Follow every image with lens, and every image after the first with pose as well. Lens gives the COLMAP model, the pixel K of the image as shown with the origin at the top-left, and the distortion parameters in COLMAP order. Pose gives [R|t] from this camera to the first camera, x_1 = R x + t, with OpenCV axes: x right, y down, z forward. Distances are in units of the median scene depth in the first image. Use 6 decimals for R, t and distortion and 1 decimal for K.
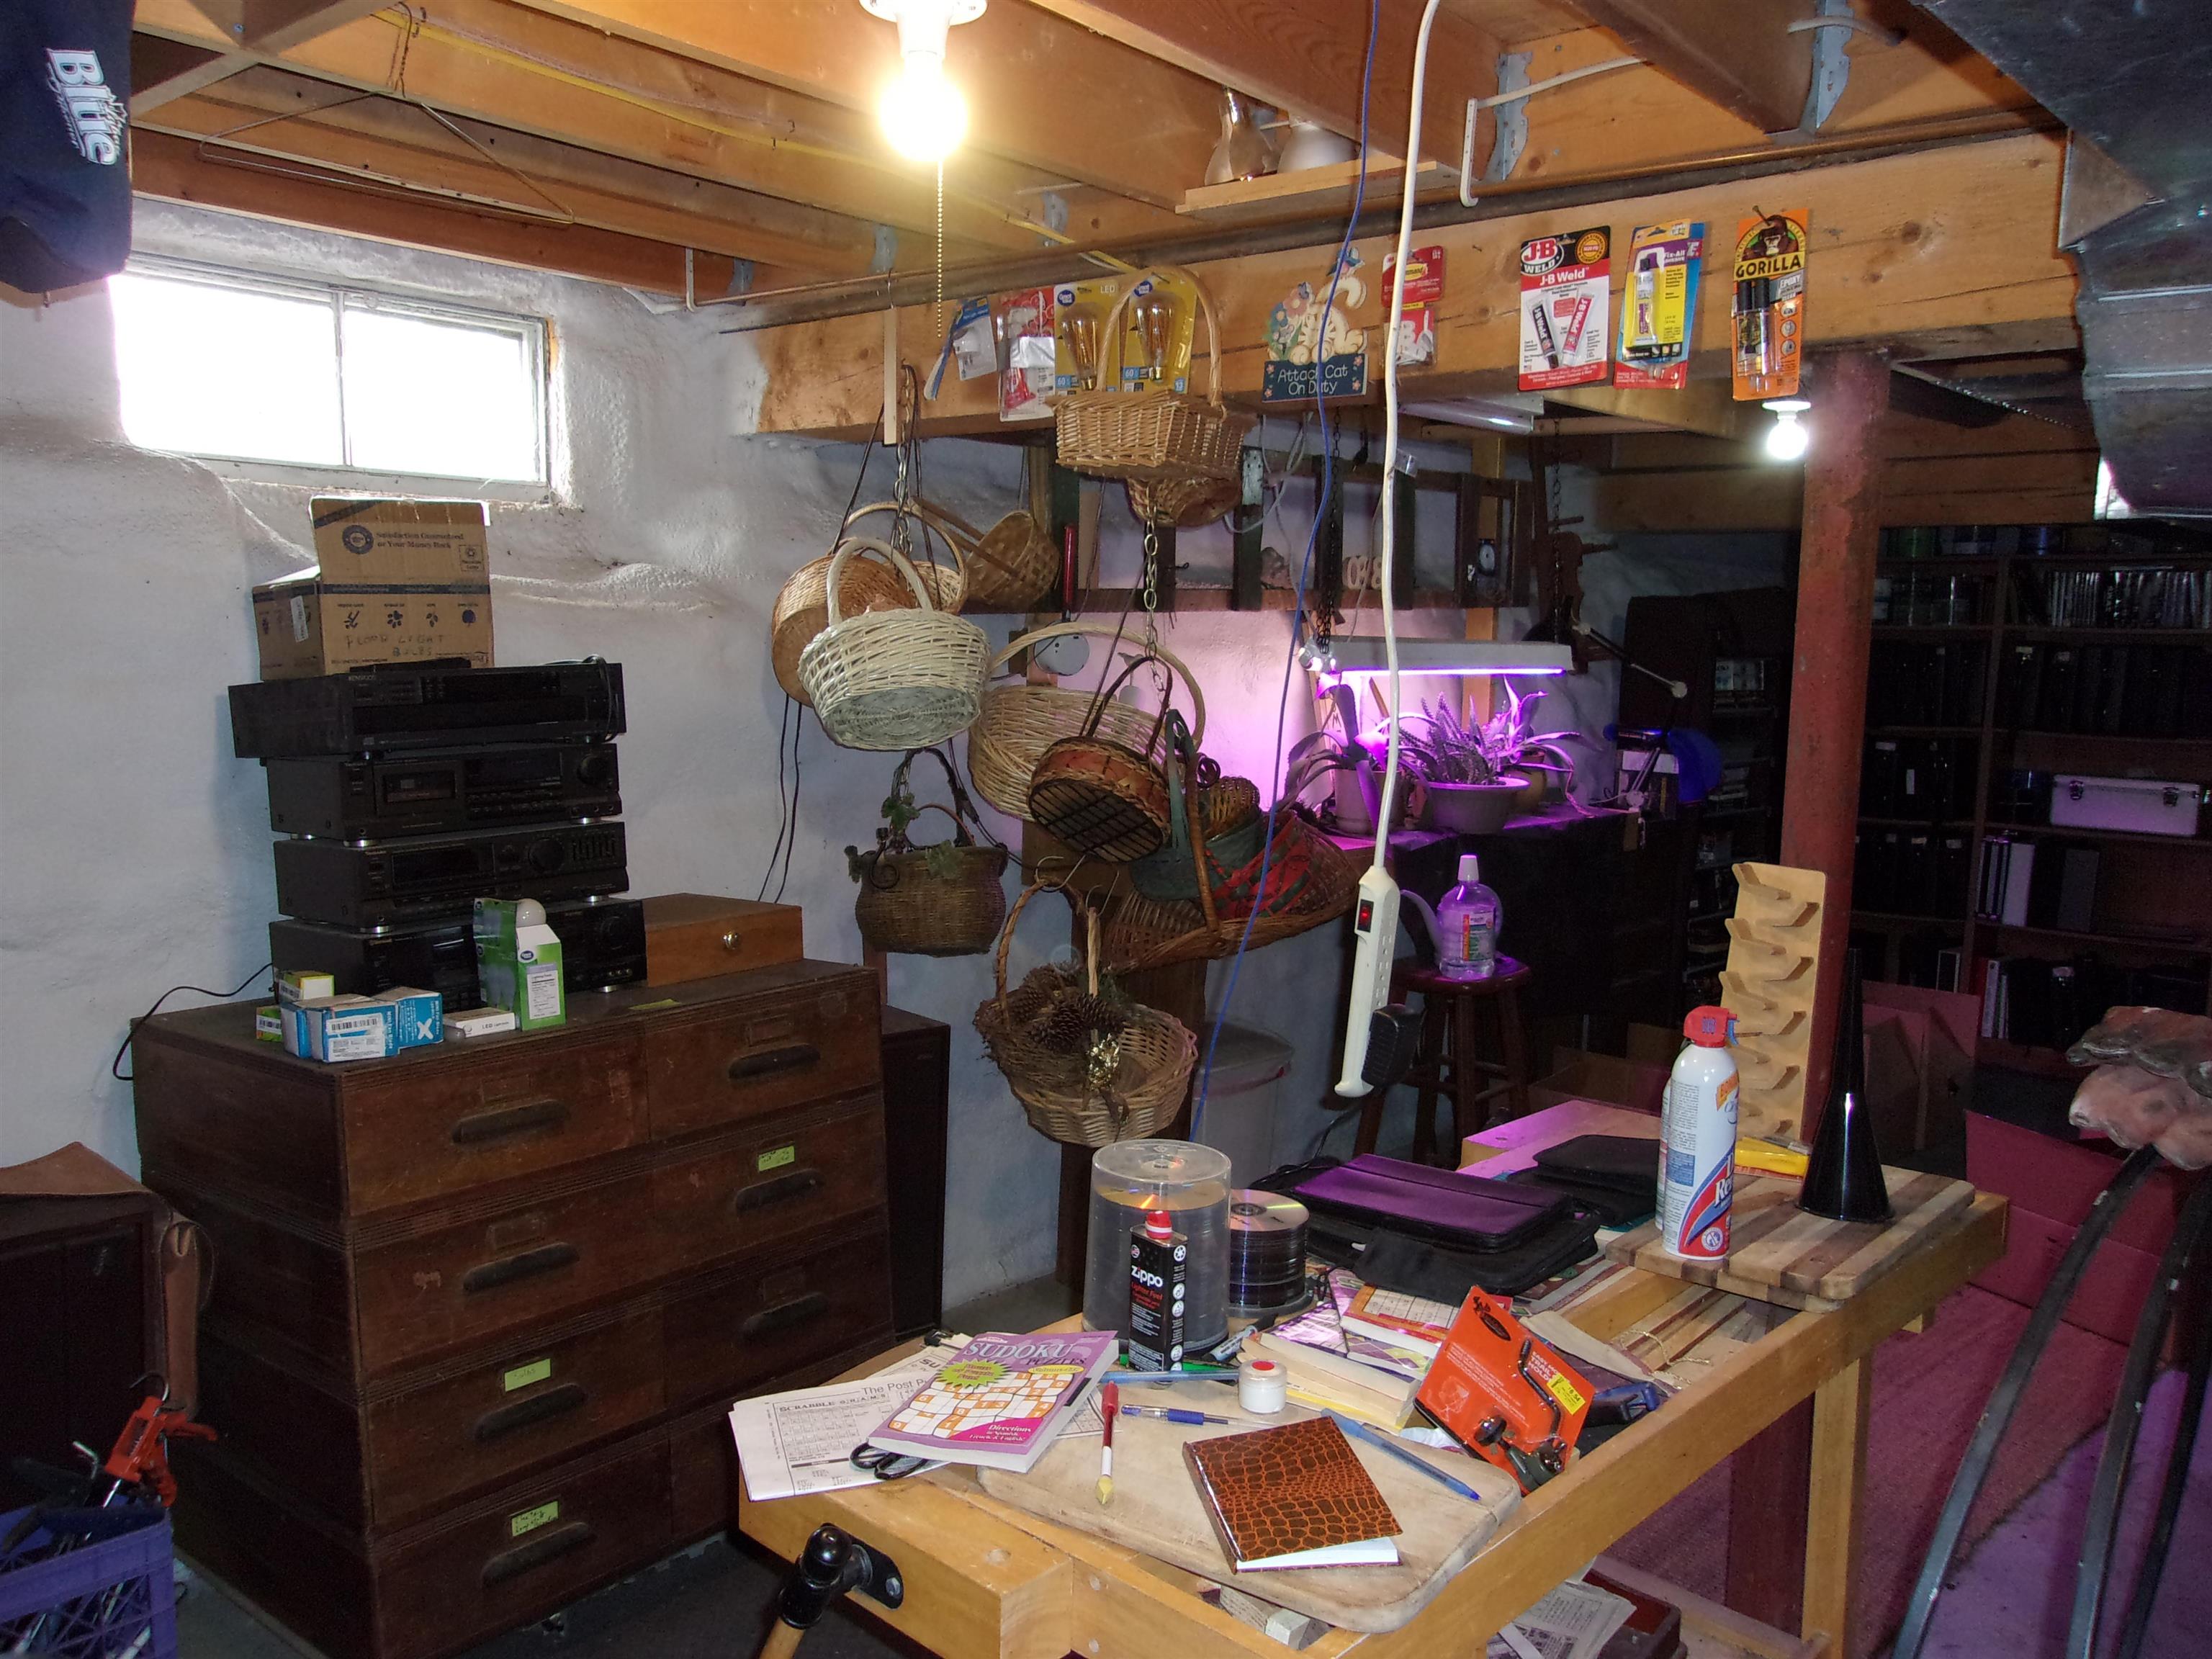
lens RADIAL K [[1725.9, 0, 1106.0], [0, 1725.9, 829.5], [0, 0, 1]] dist [0.007878, 0.003503]
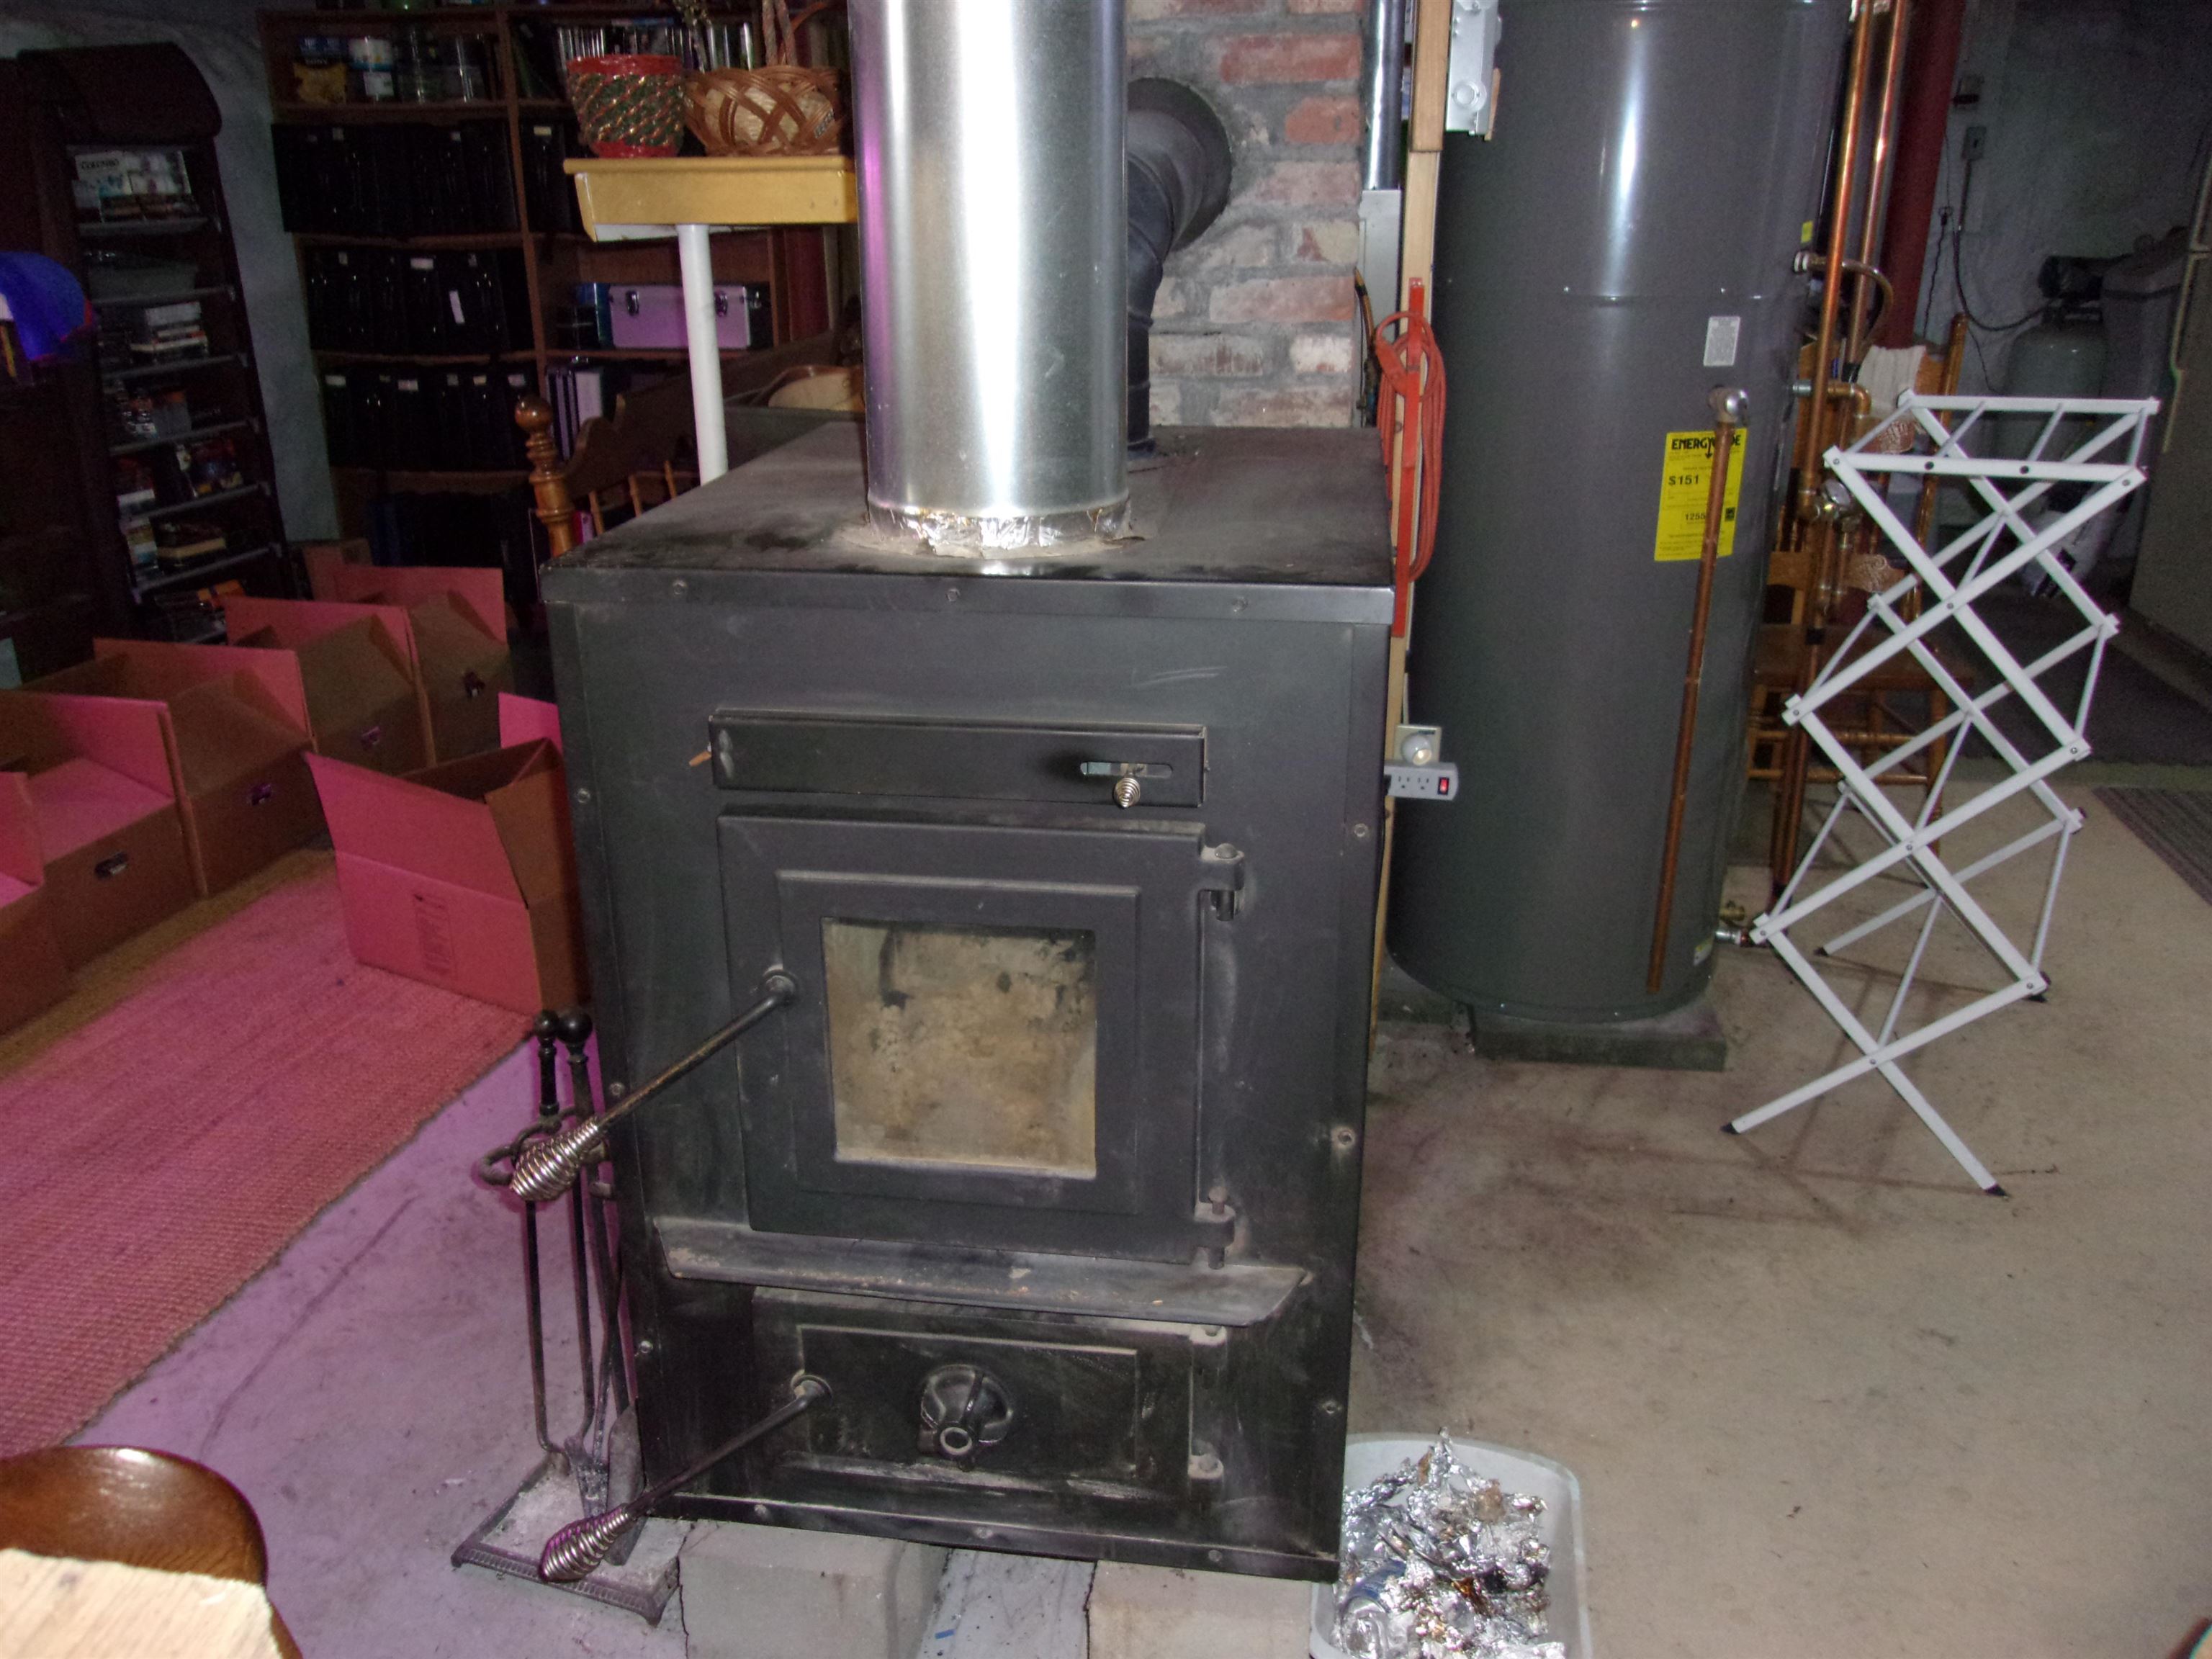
lens RADIAL K [[1725.9, 0, 1106.0], [0, 1725.9, 829.5], [0, 0, 1]] dist [0.007878, 0.003503]
pose [[0.834959, -0.223149, 0.503038, 0.258990], [0.087519, 0.956308, 0.278954, 0.007706], [-0.543308, -0.188890, 0.818008, 0.113262]]
